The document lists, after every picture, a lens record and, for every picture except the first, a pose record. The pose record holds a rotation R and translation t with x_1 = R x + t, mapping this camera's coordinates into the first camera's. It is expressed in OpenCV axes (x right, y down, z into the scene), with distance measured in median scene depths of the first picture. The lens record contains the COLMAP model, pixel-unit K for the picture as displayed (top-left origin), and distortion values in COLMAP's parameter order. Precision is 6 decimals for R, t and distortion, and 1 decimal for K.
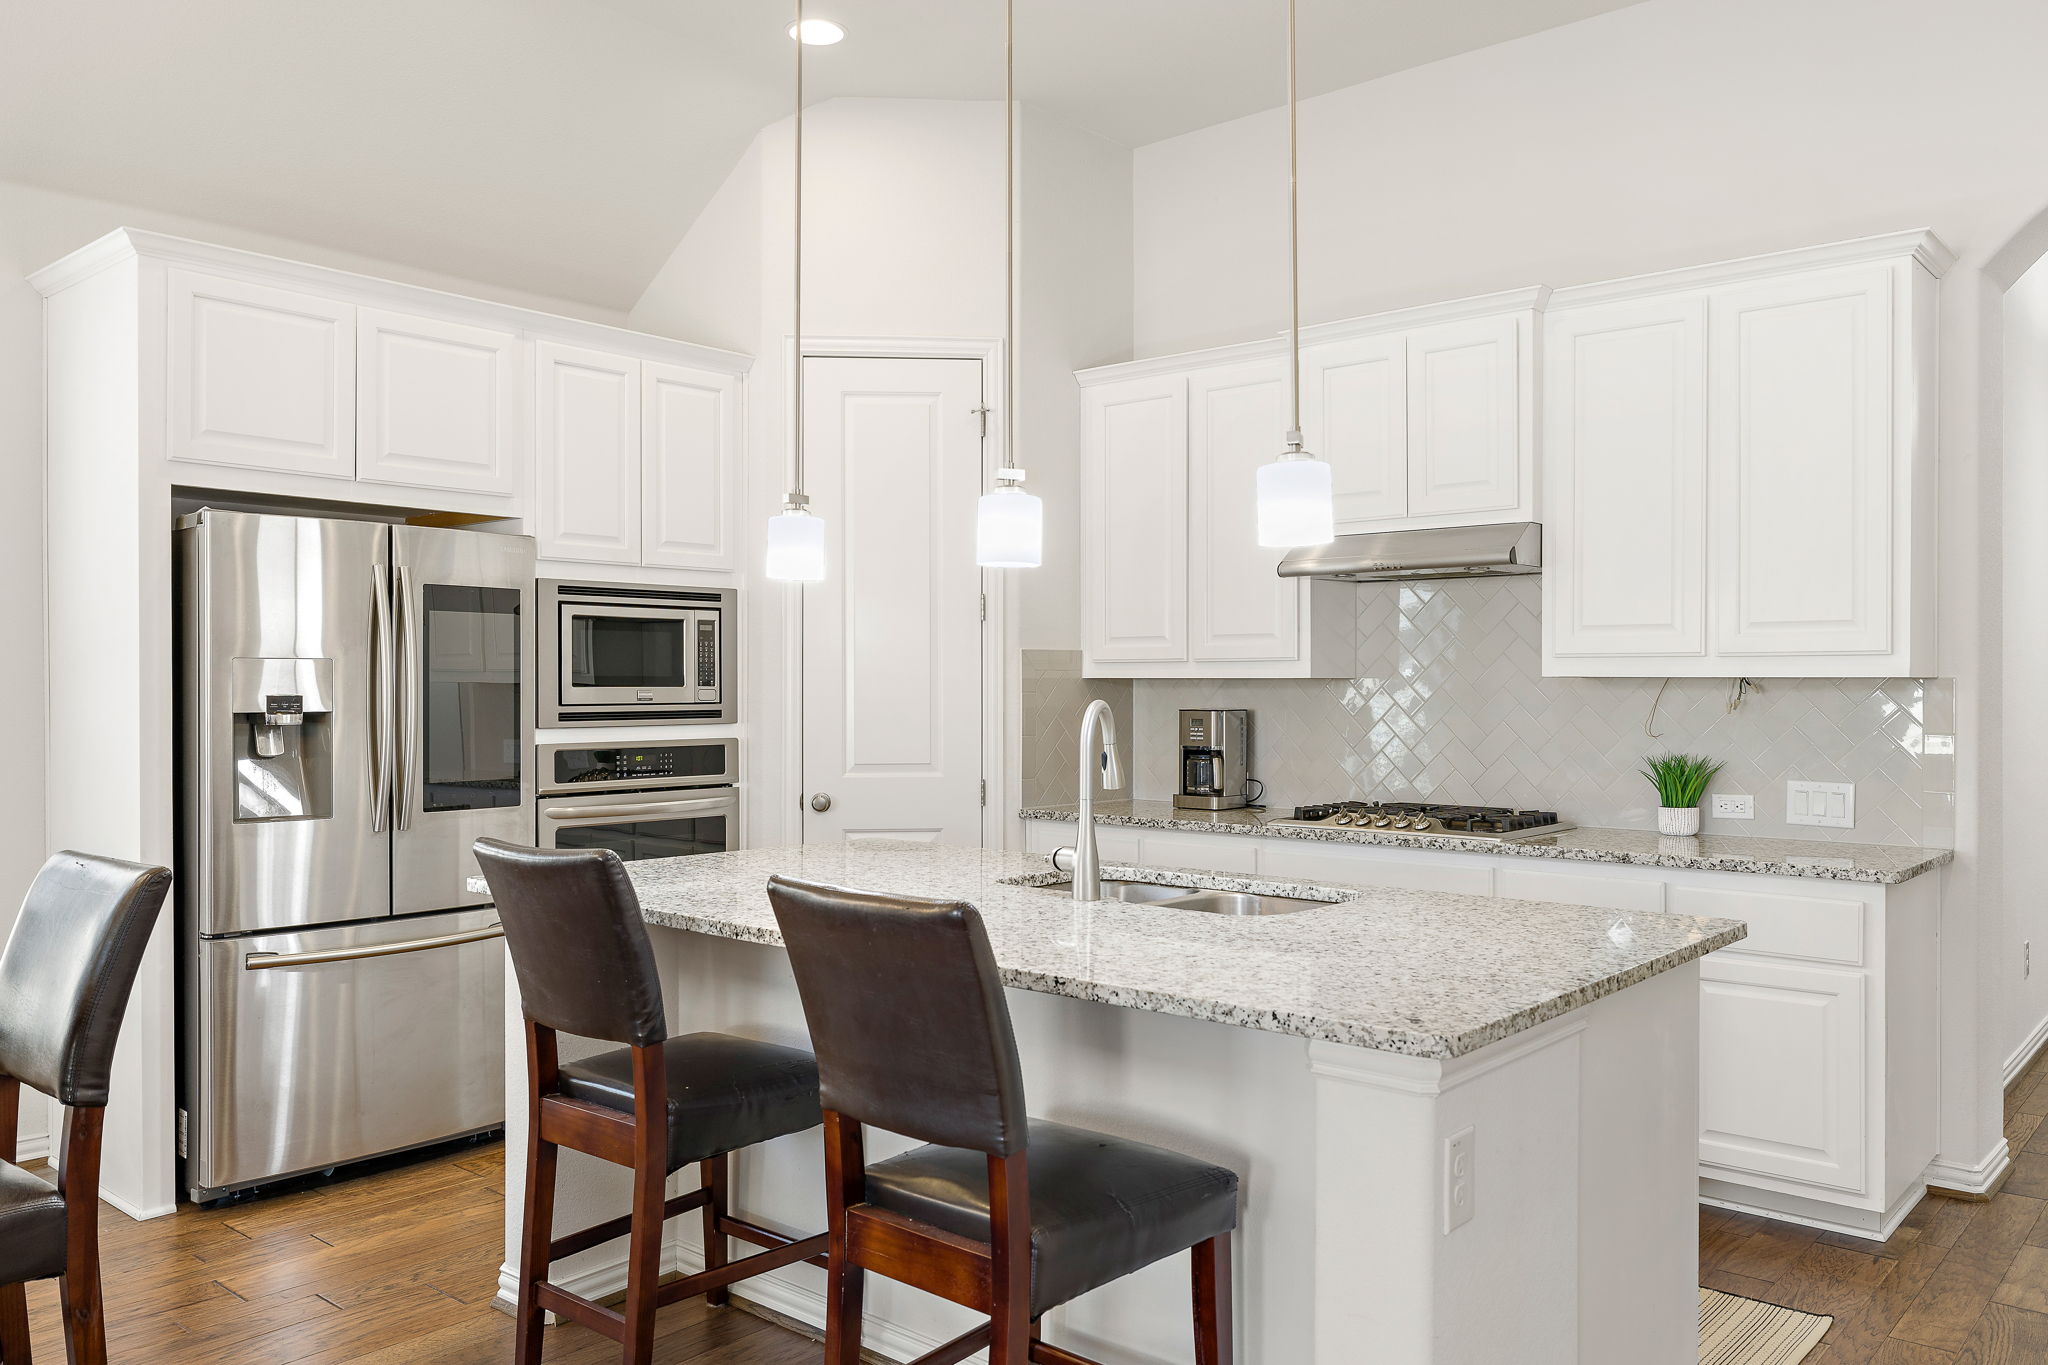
lens RADIAL K [[1566.1, 0, 1024.0], [0, 1566.1, 682.5], [0, 0, 1]] dist [0.004785, 0.003435]
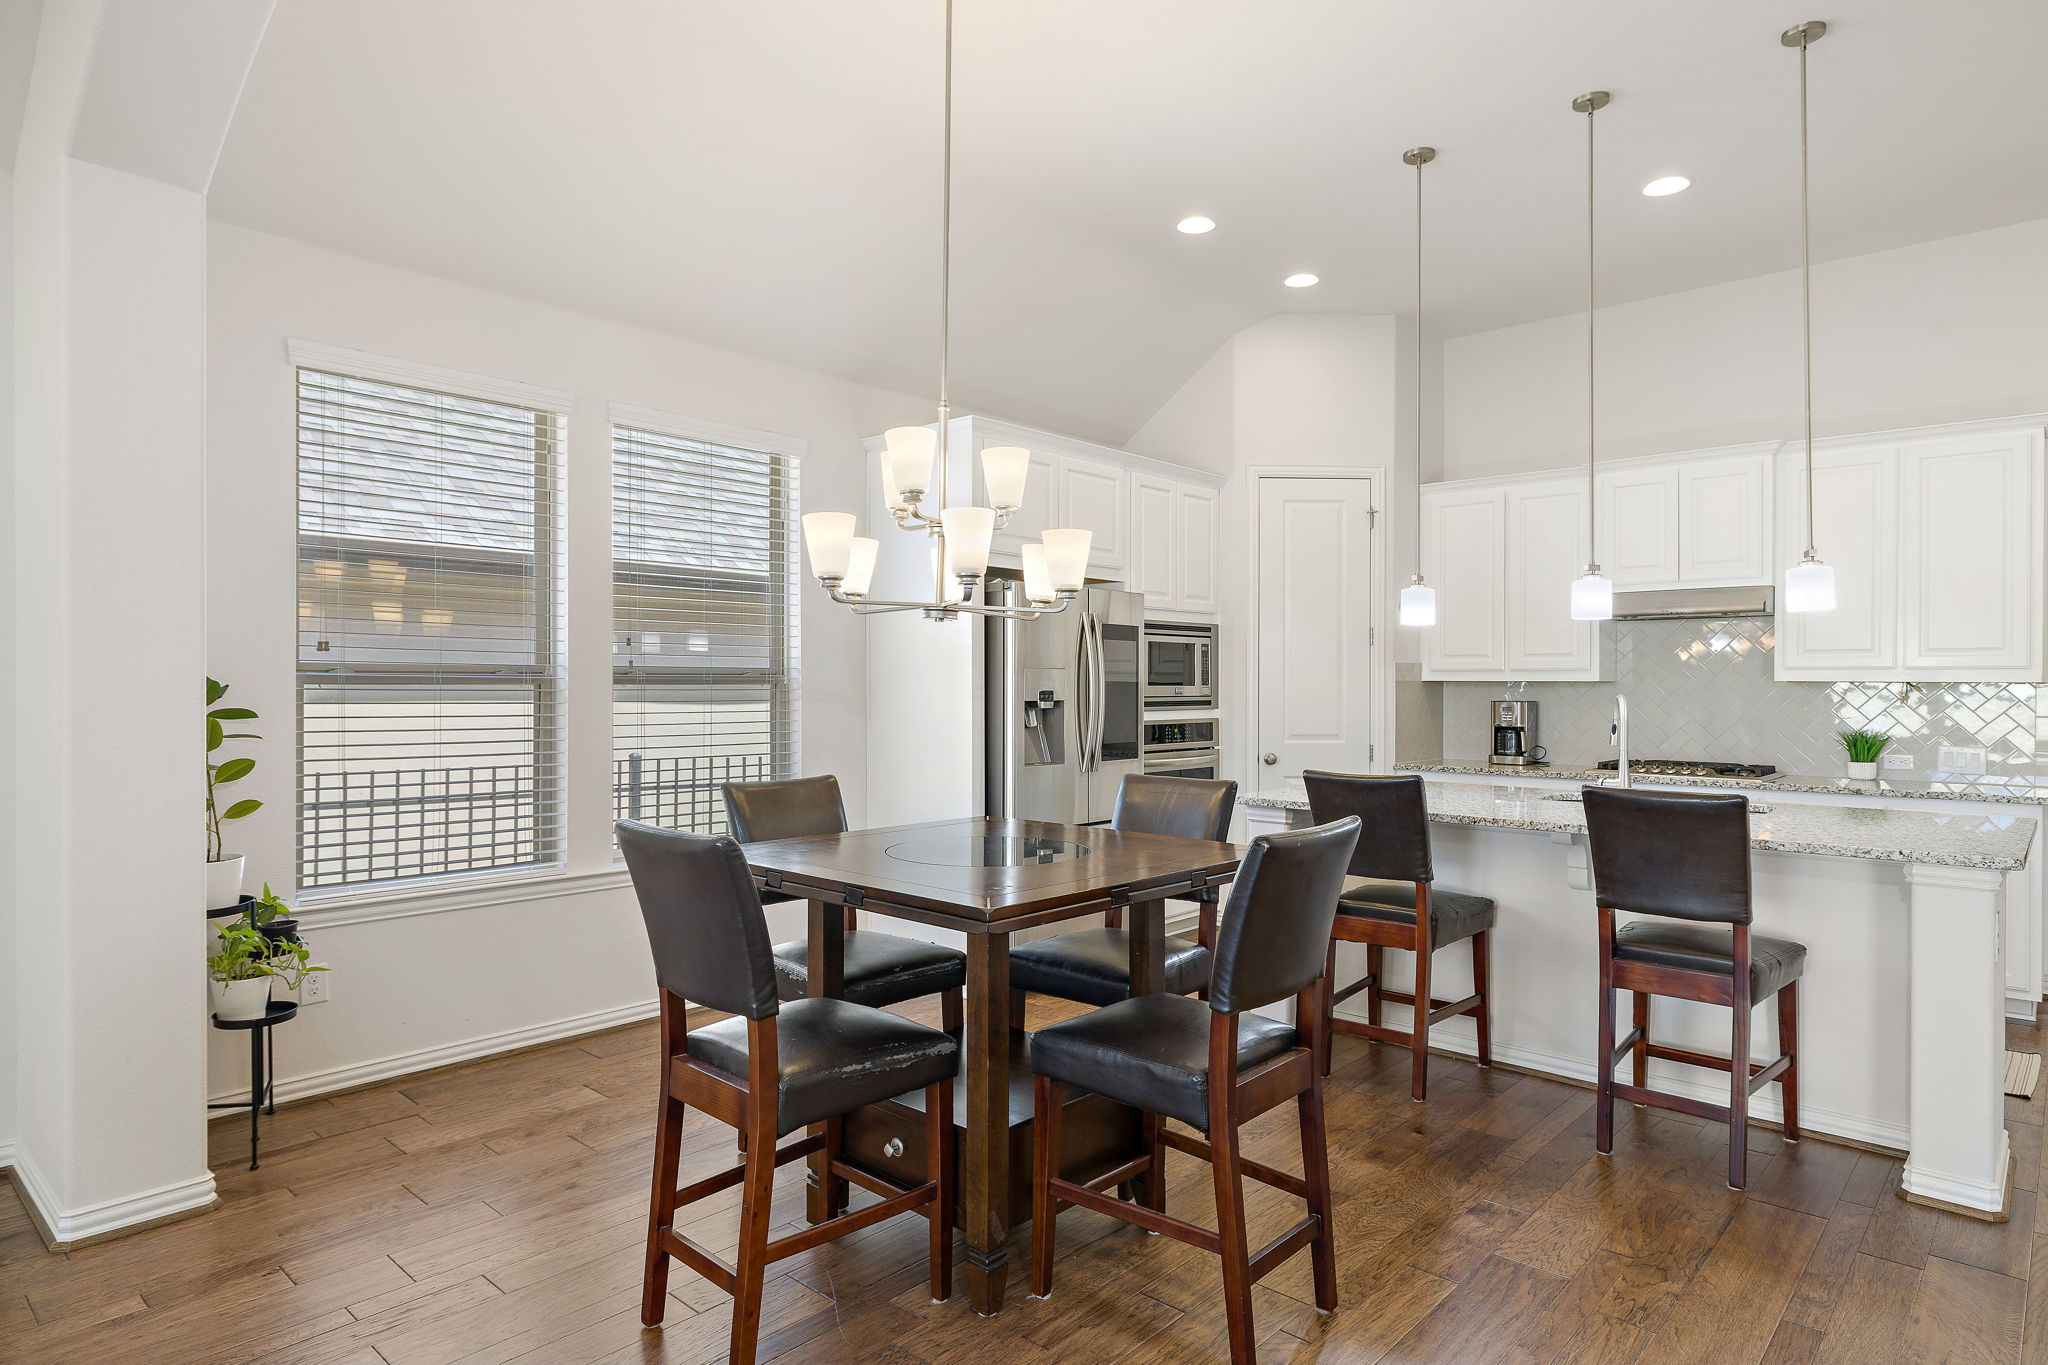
lens RADIAL K [[1174.3, 0, 1024.0], [0, 1174.3, 682.5], [0, 0, 1]] dist [-0.002639, 0.000109]
pose [[0.999454, 0.002647, -0.032934, -0.353103], [-0.002647, 0.999996, 0.000037, -0.000150], [0.032934, 0.000051, 0.999458, -0.203788]]
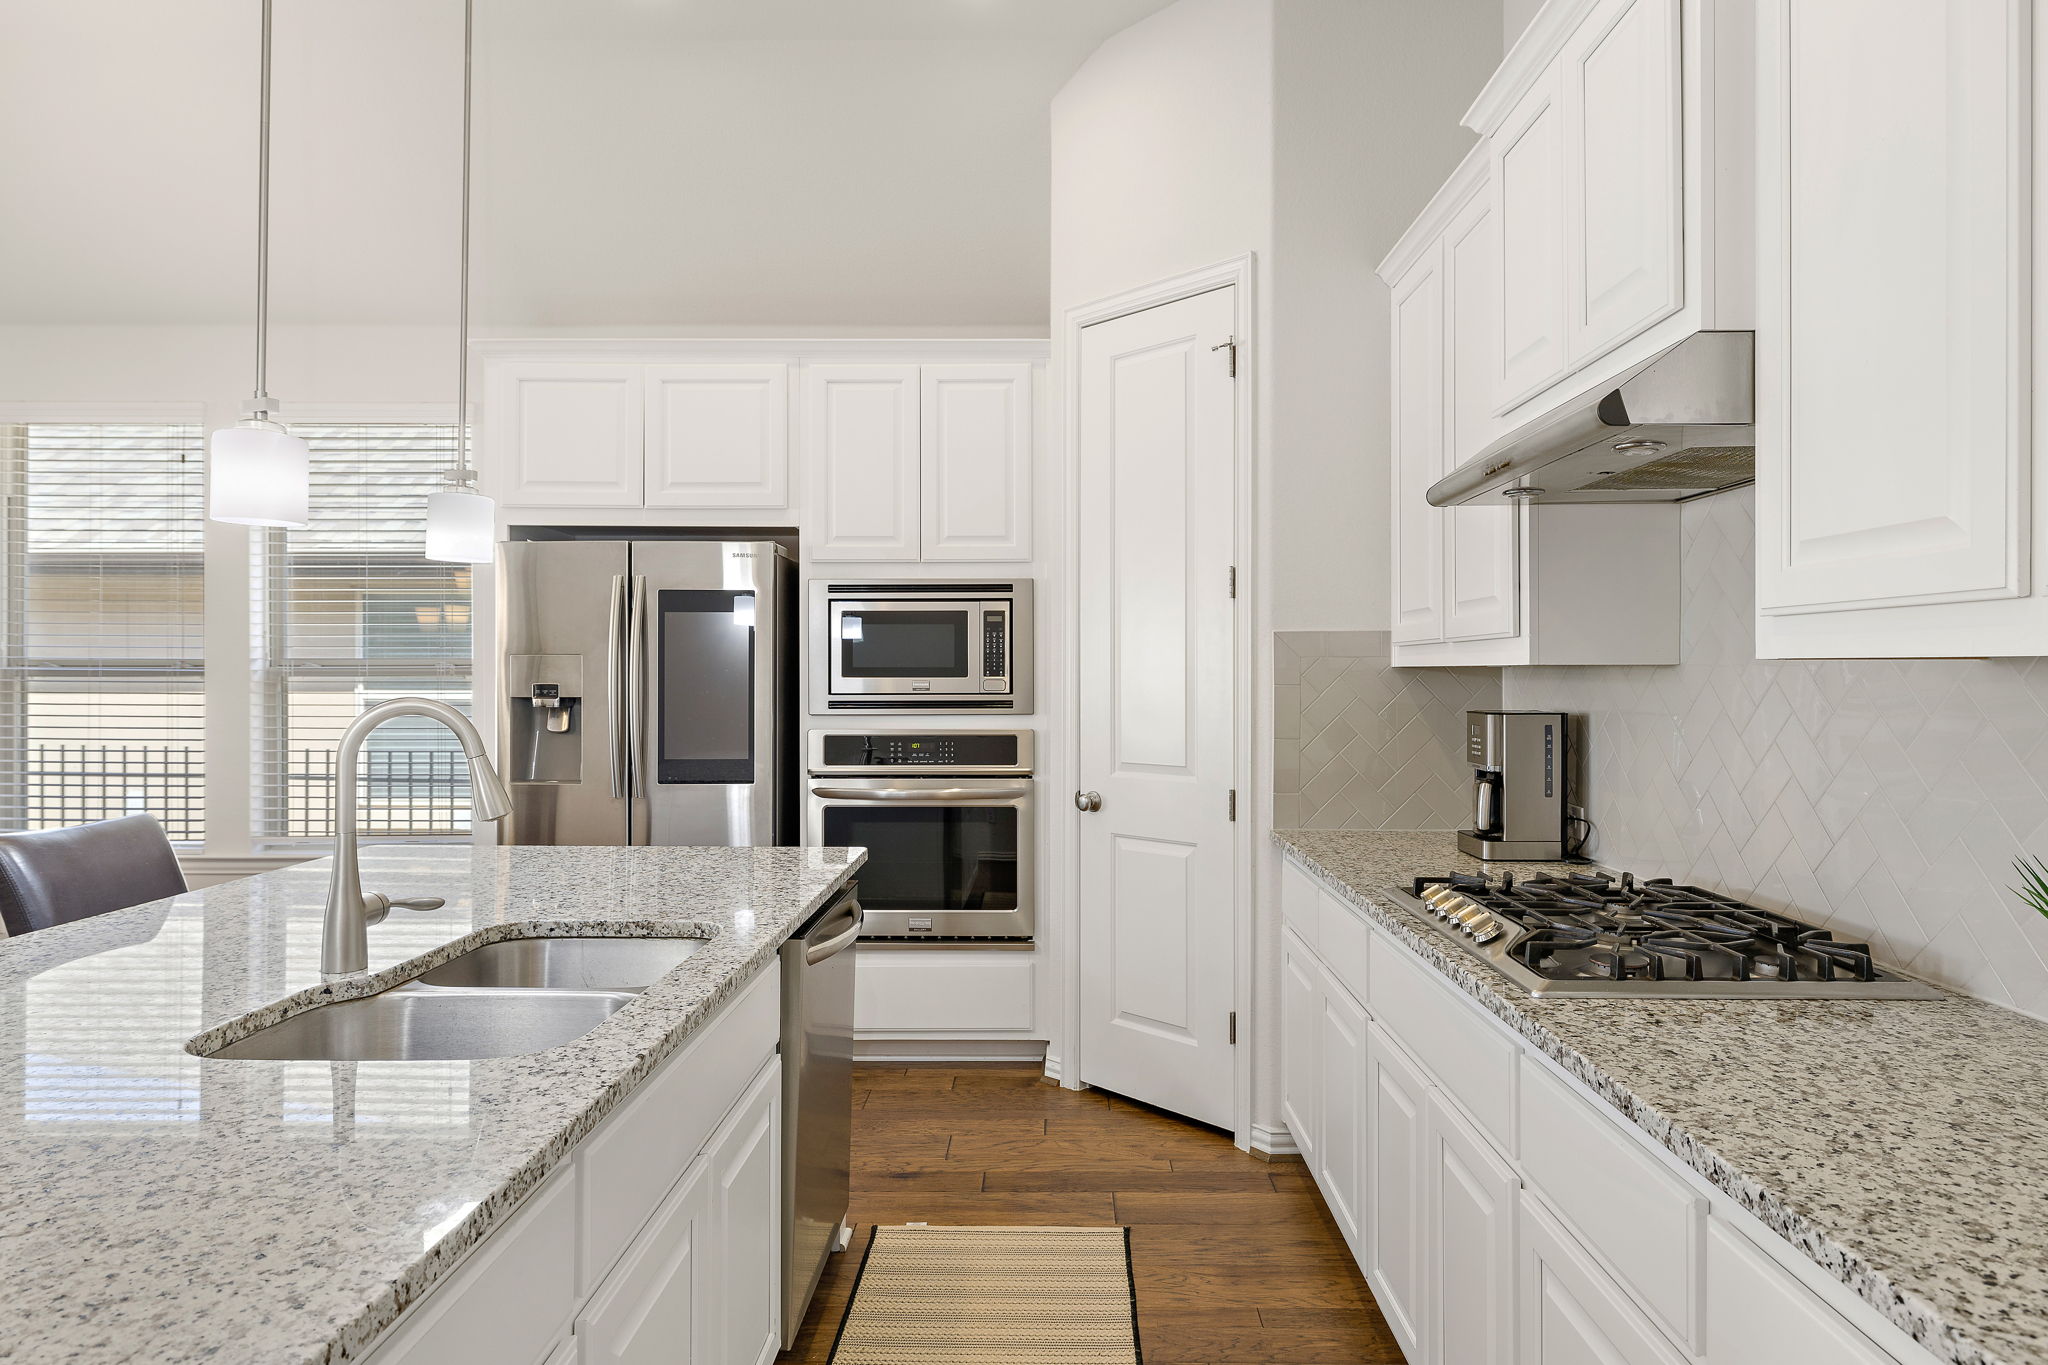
lens RADIAL K [[1174.3, 0, 1024.0], [0, 1174.3, 682.5], [0, 0, 1]] dist [-0.002639, 0.000109]
pose [[0.646295, 0.006404, -0.763061, 0.392341], [0.001568, 0.999952, 0.009720, -0.001224], [0.763086, -0.007478, 0.646253, 0.534978]]
